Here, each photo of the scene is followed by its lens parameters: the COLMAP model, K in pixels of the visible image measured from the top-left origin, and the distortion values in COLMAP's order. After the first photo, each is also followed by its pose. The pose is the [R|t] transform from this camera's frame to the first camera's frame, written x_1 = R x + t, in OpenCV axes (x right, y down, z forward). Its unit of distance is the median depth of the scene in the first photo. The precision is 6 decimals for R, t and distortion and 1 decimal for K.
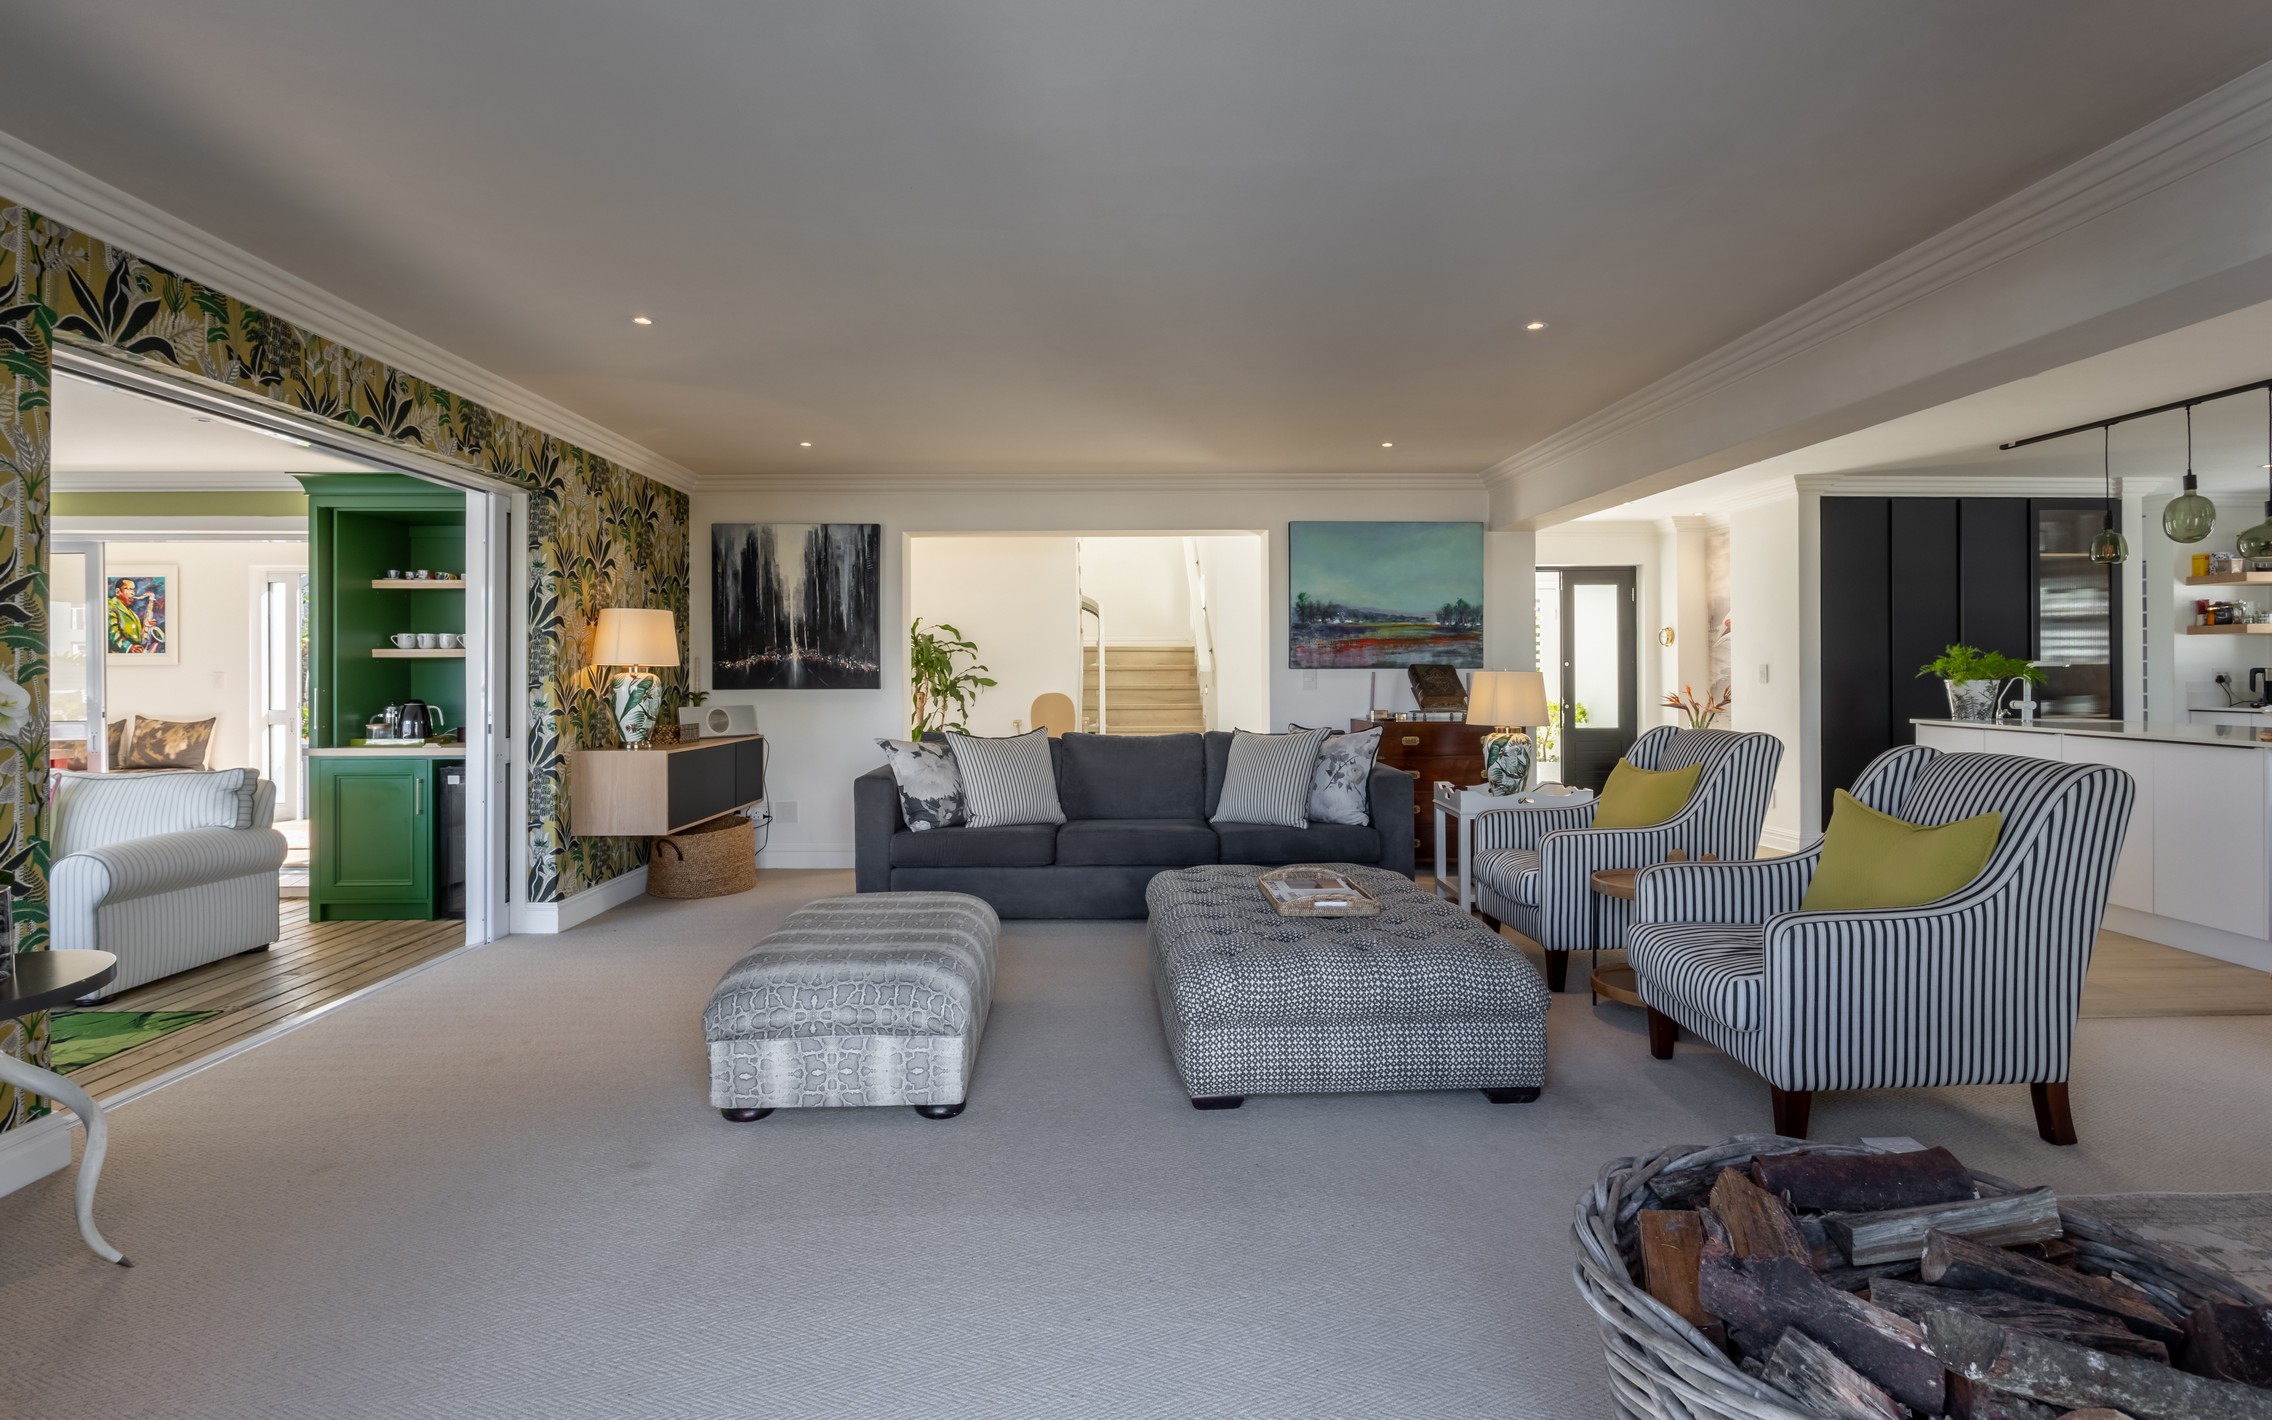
lens RADIAL K [[1092.6, 0, 1145.3], [0, 1092.6, 669.5], [0, 0, 1]] dist [-0.016747, 0.006111]
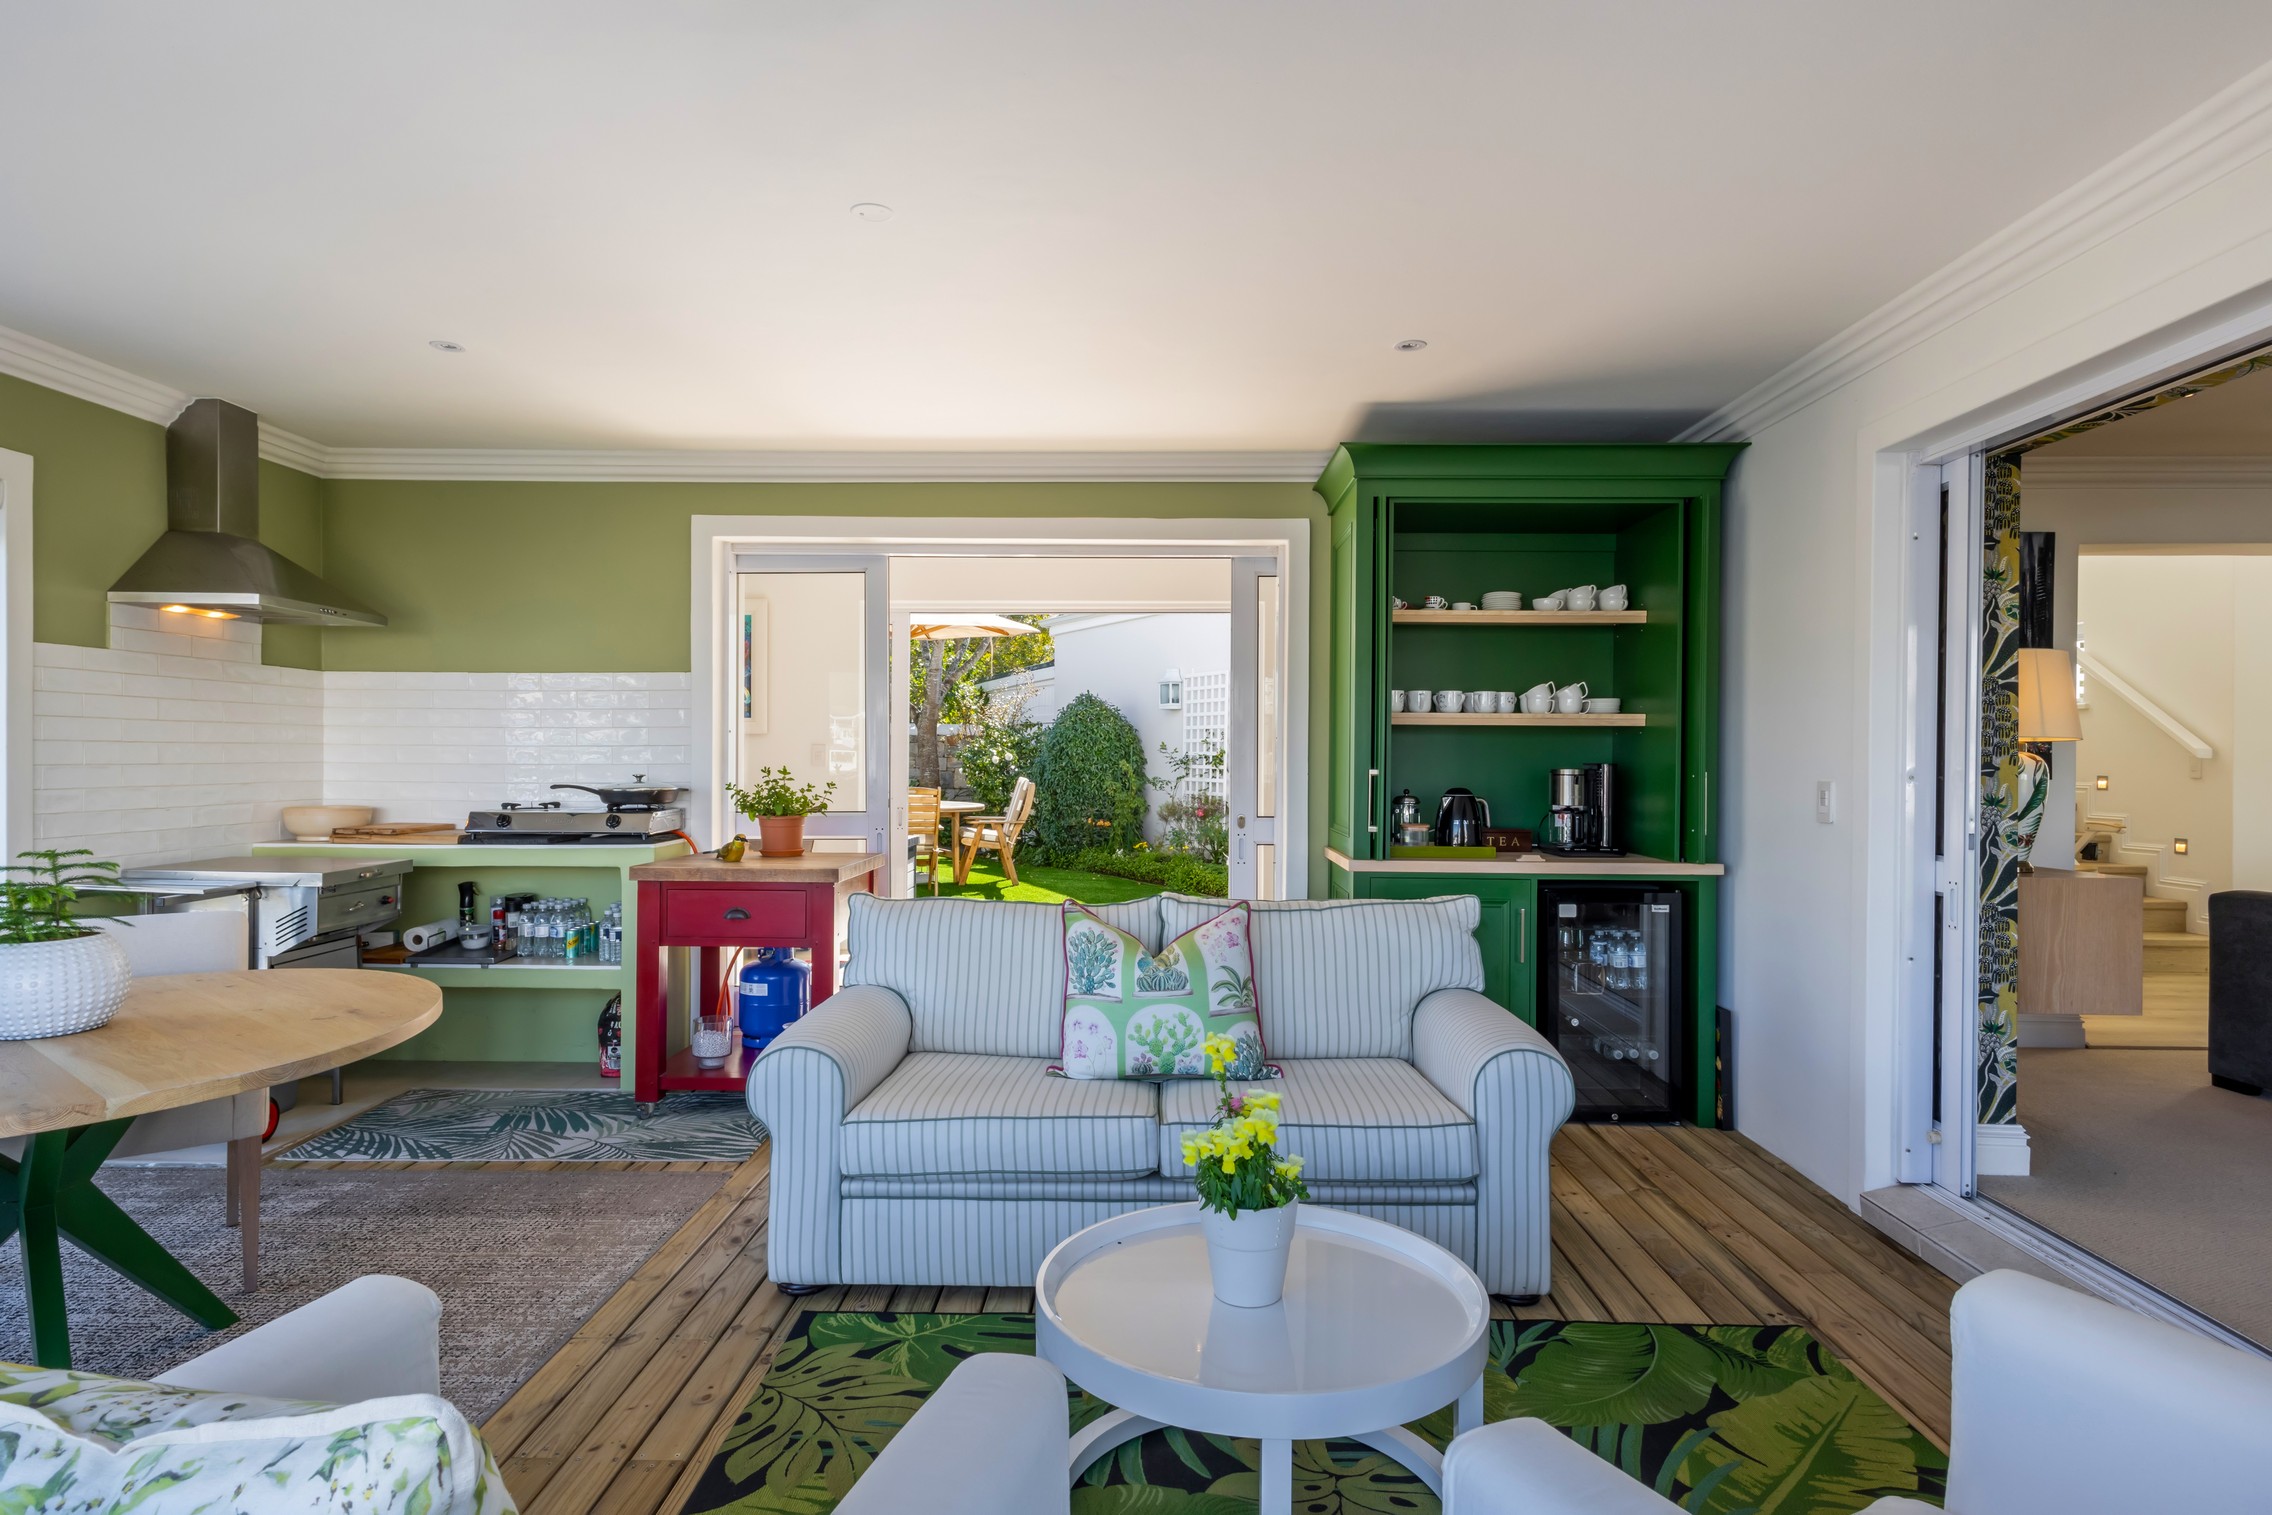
lens RADIAL K [[1250.1, 0, 1132.0], [0, 1250.1, 748.2], [0, 0, 1]] dist [-0.003550, 0.004261]
pose [[0.998302, 0.010039, -0.057372, -0.758664], [-0.010194, 0.999945, -0.002416, 0.006375], [0.057345, 0.002996, 0.998350, 0.200452]]
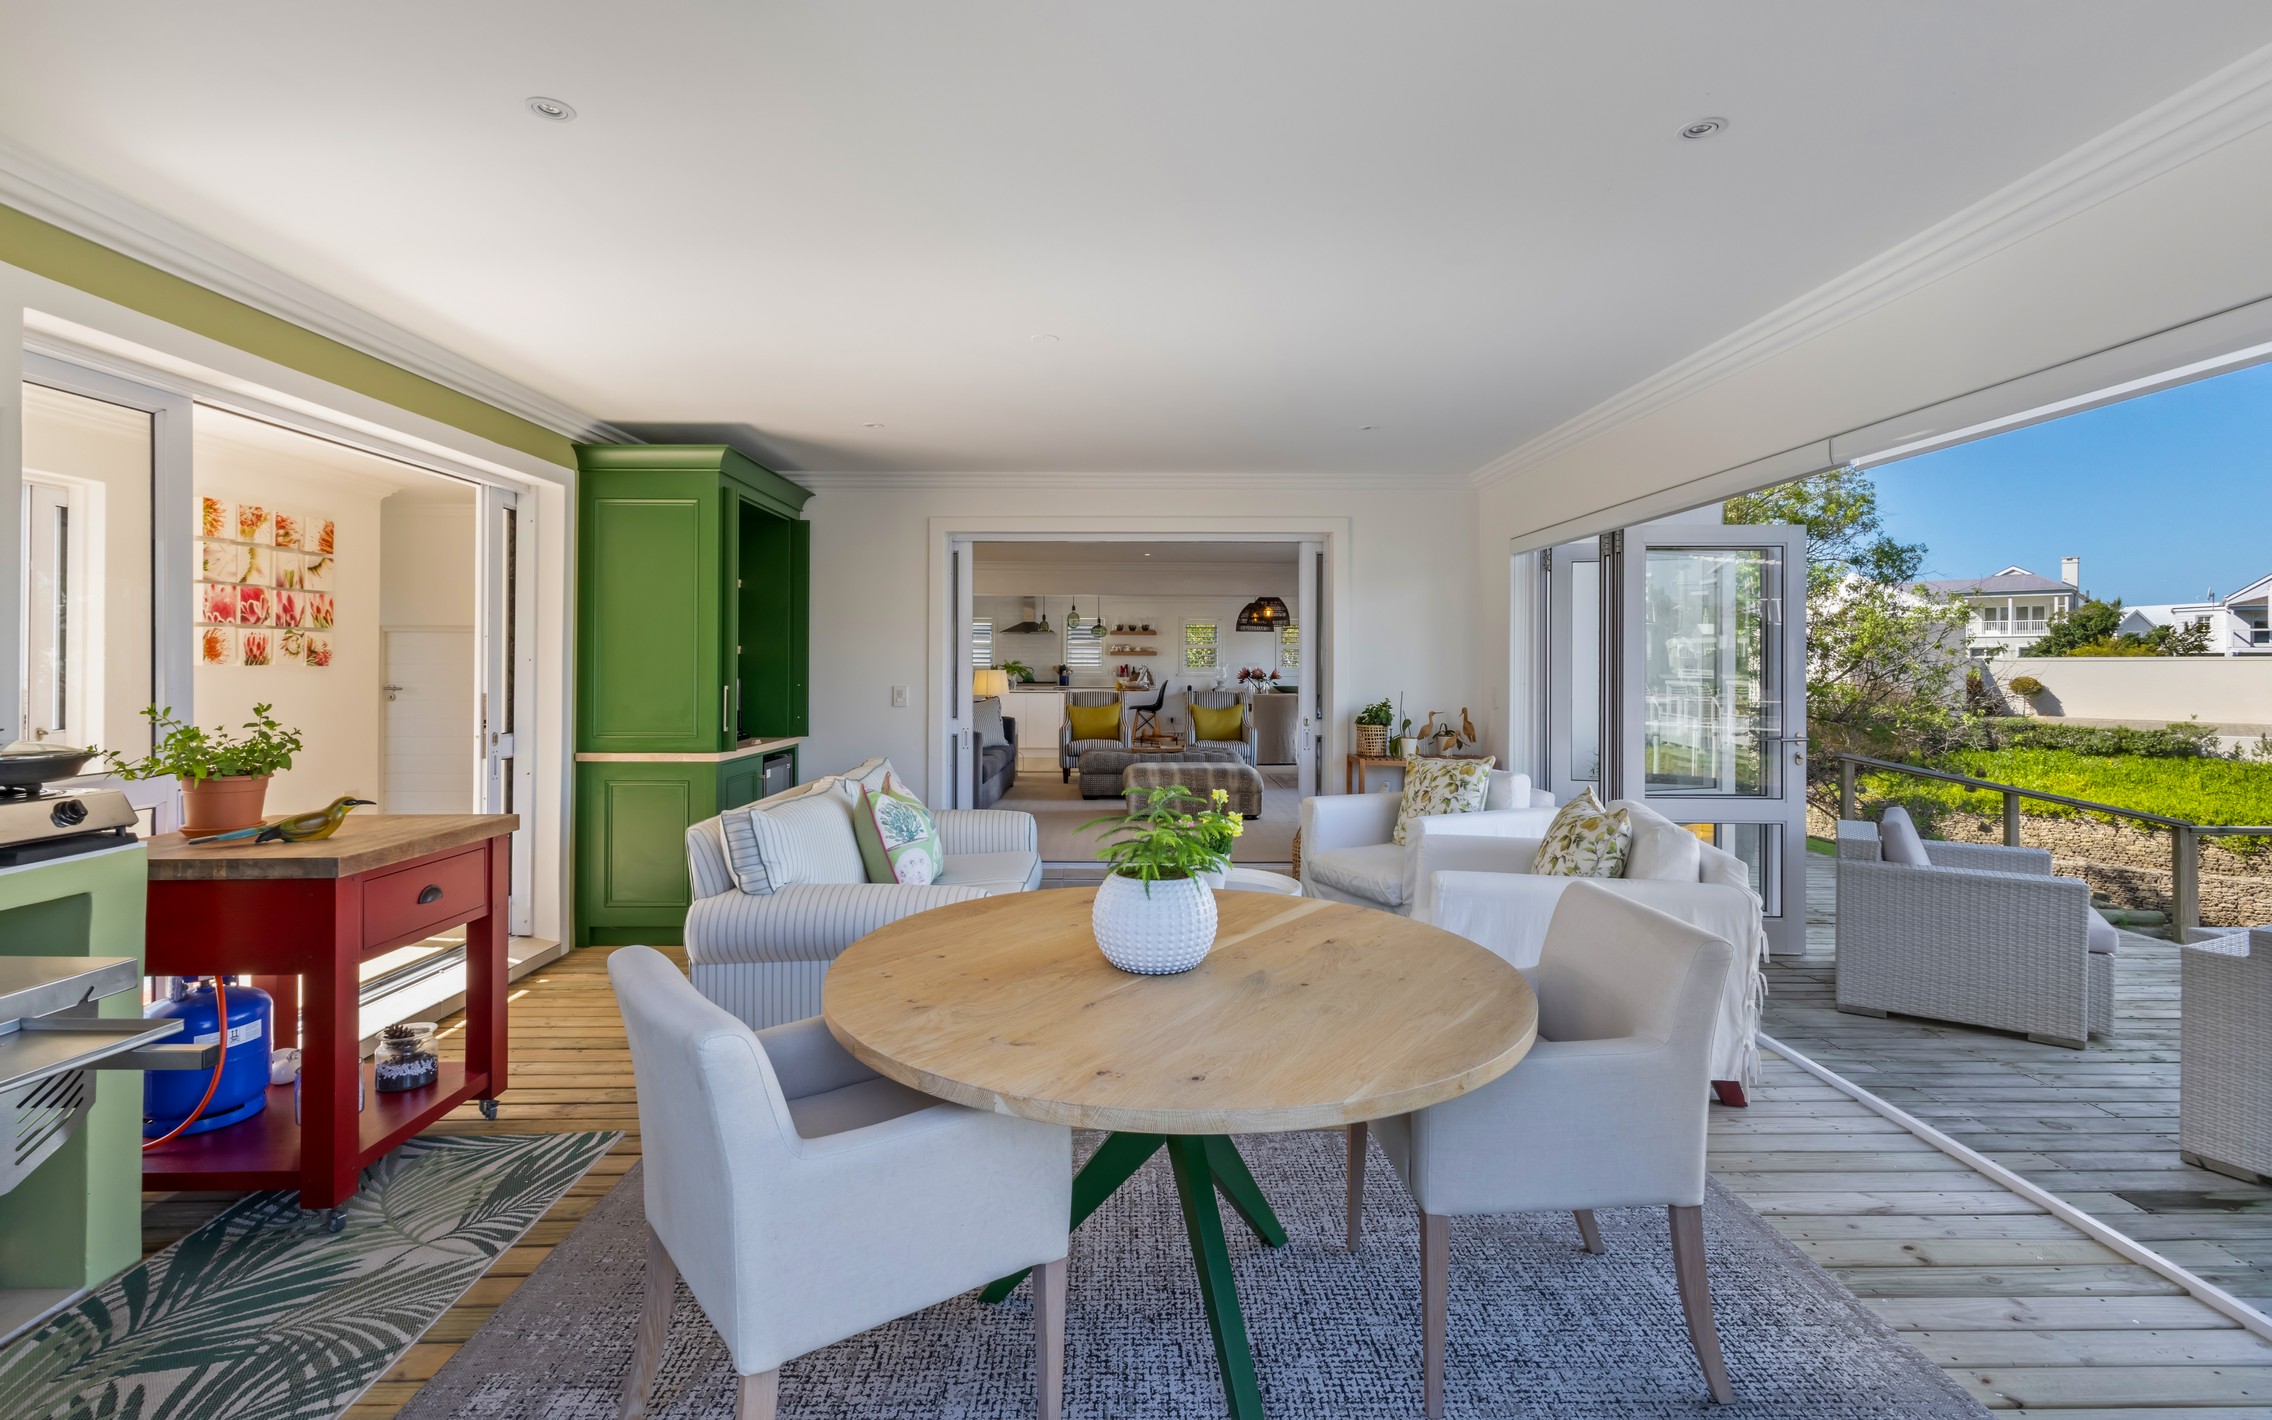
lens RADIAL K [[1030.8, 0, 1157.1], [0, 1030.8, 663.1], [0, 0, 1]] dist [0.000897, 0.000033]
pose [[0.008277, 0.008989, 0.999925, -1.402651], [-0.007037, 0.999935, -0.008931, 0.003263], [-0.999941, -0.006963, 0.008339, 0.543823]]
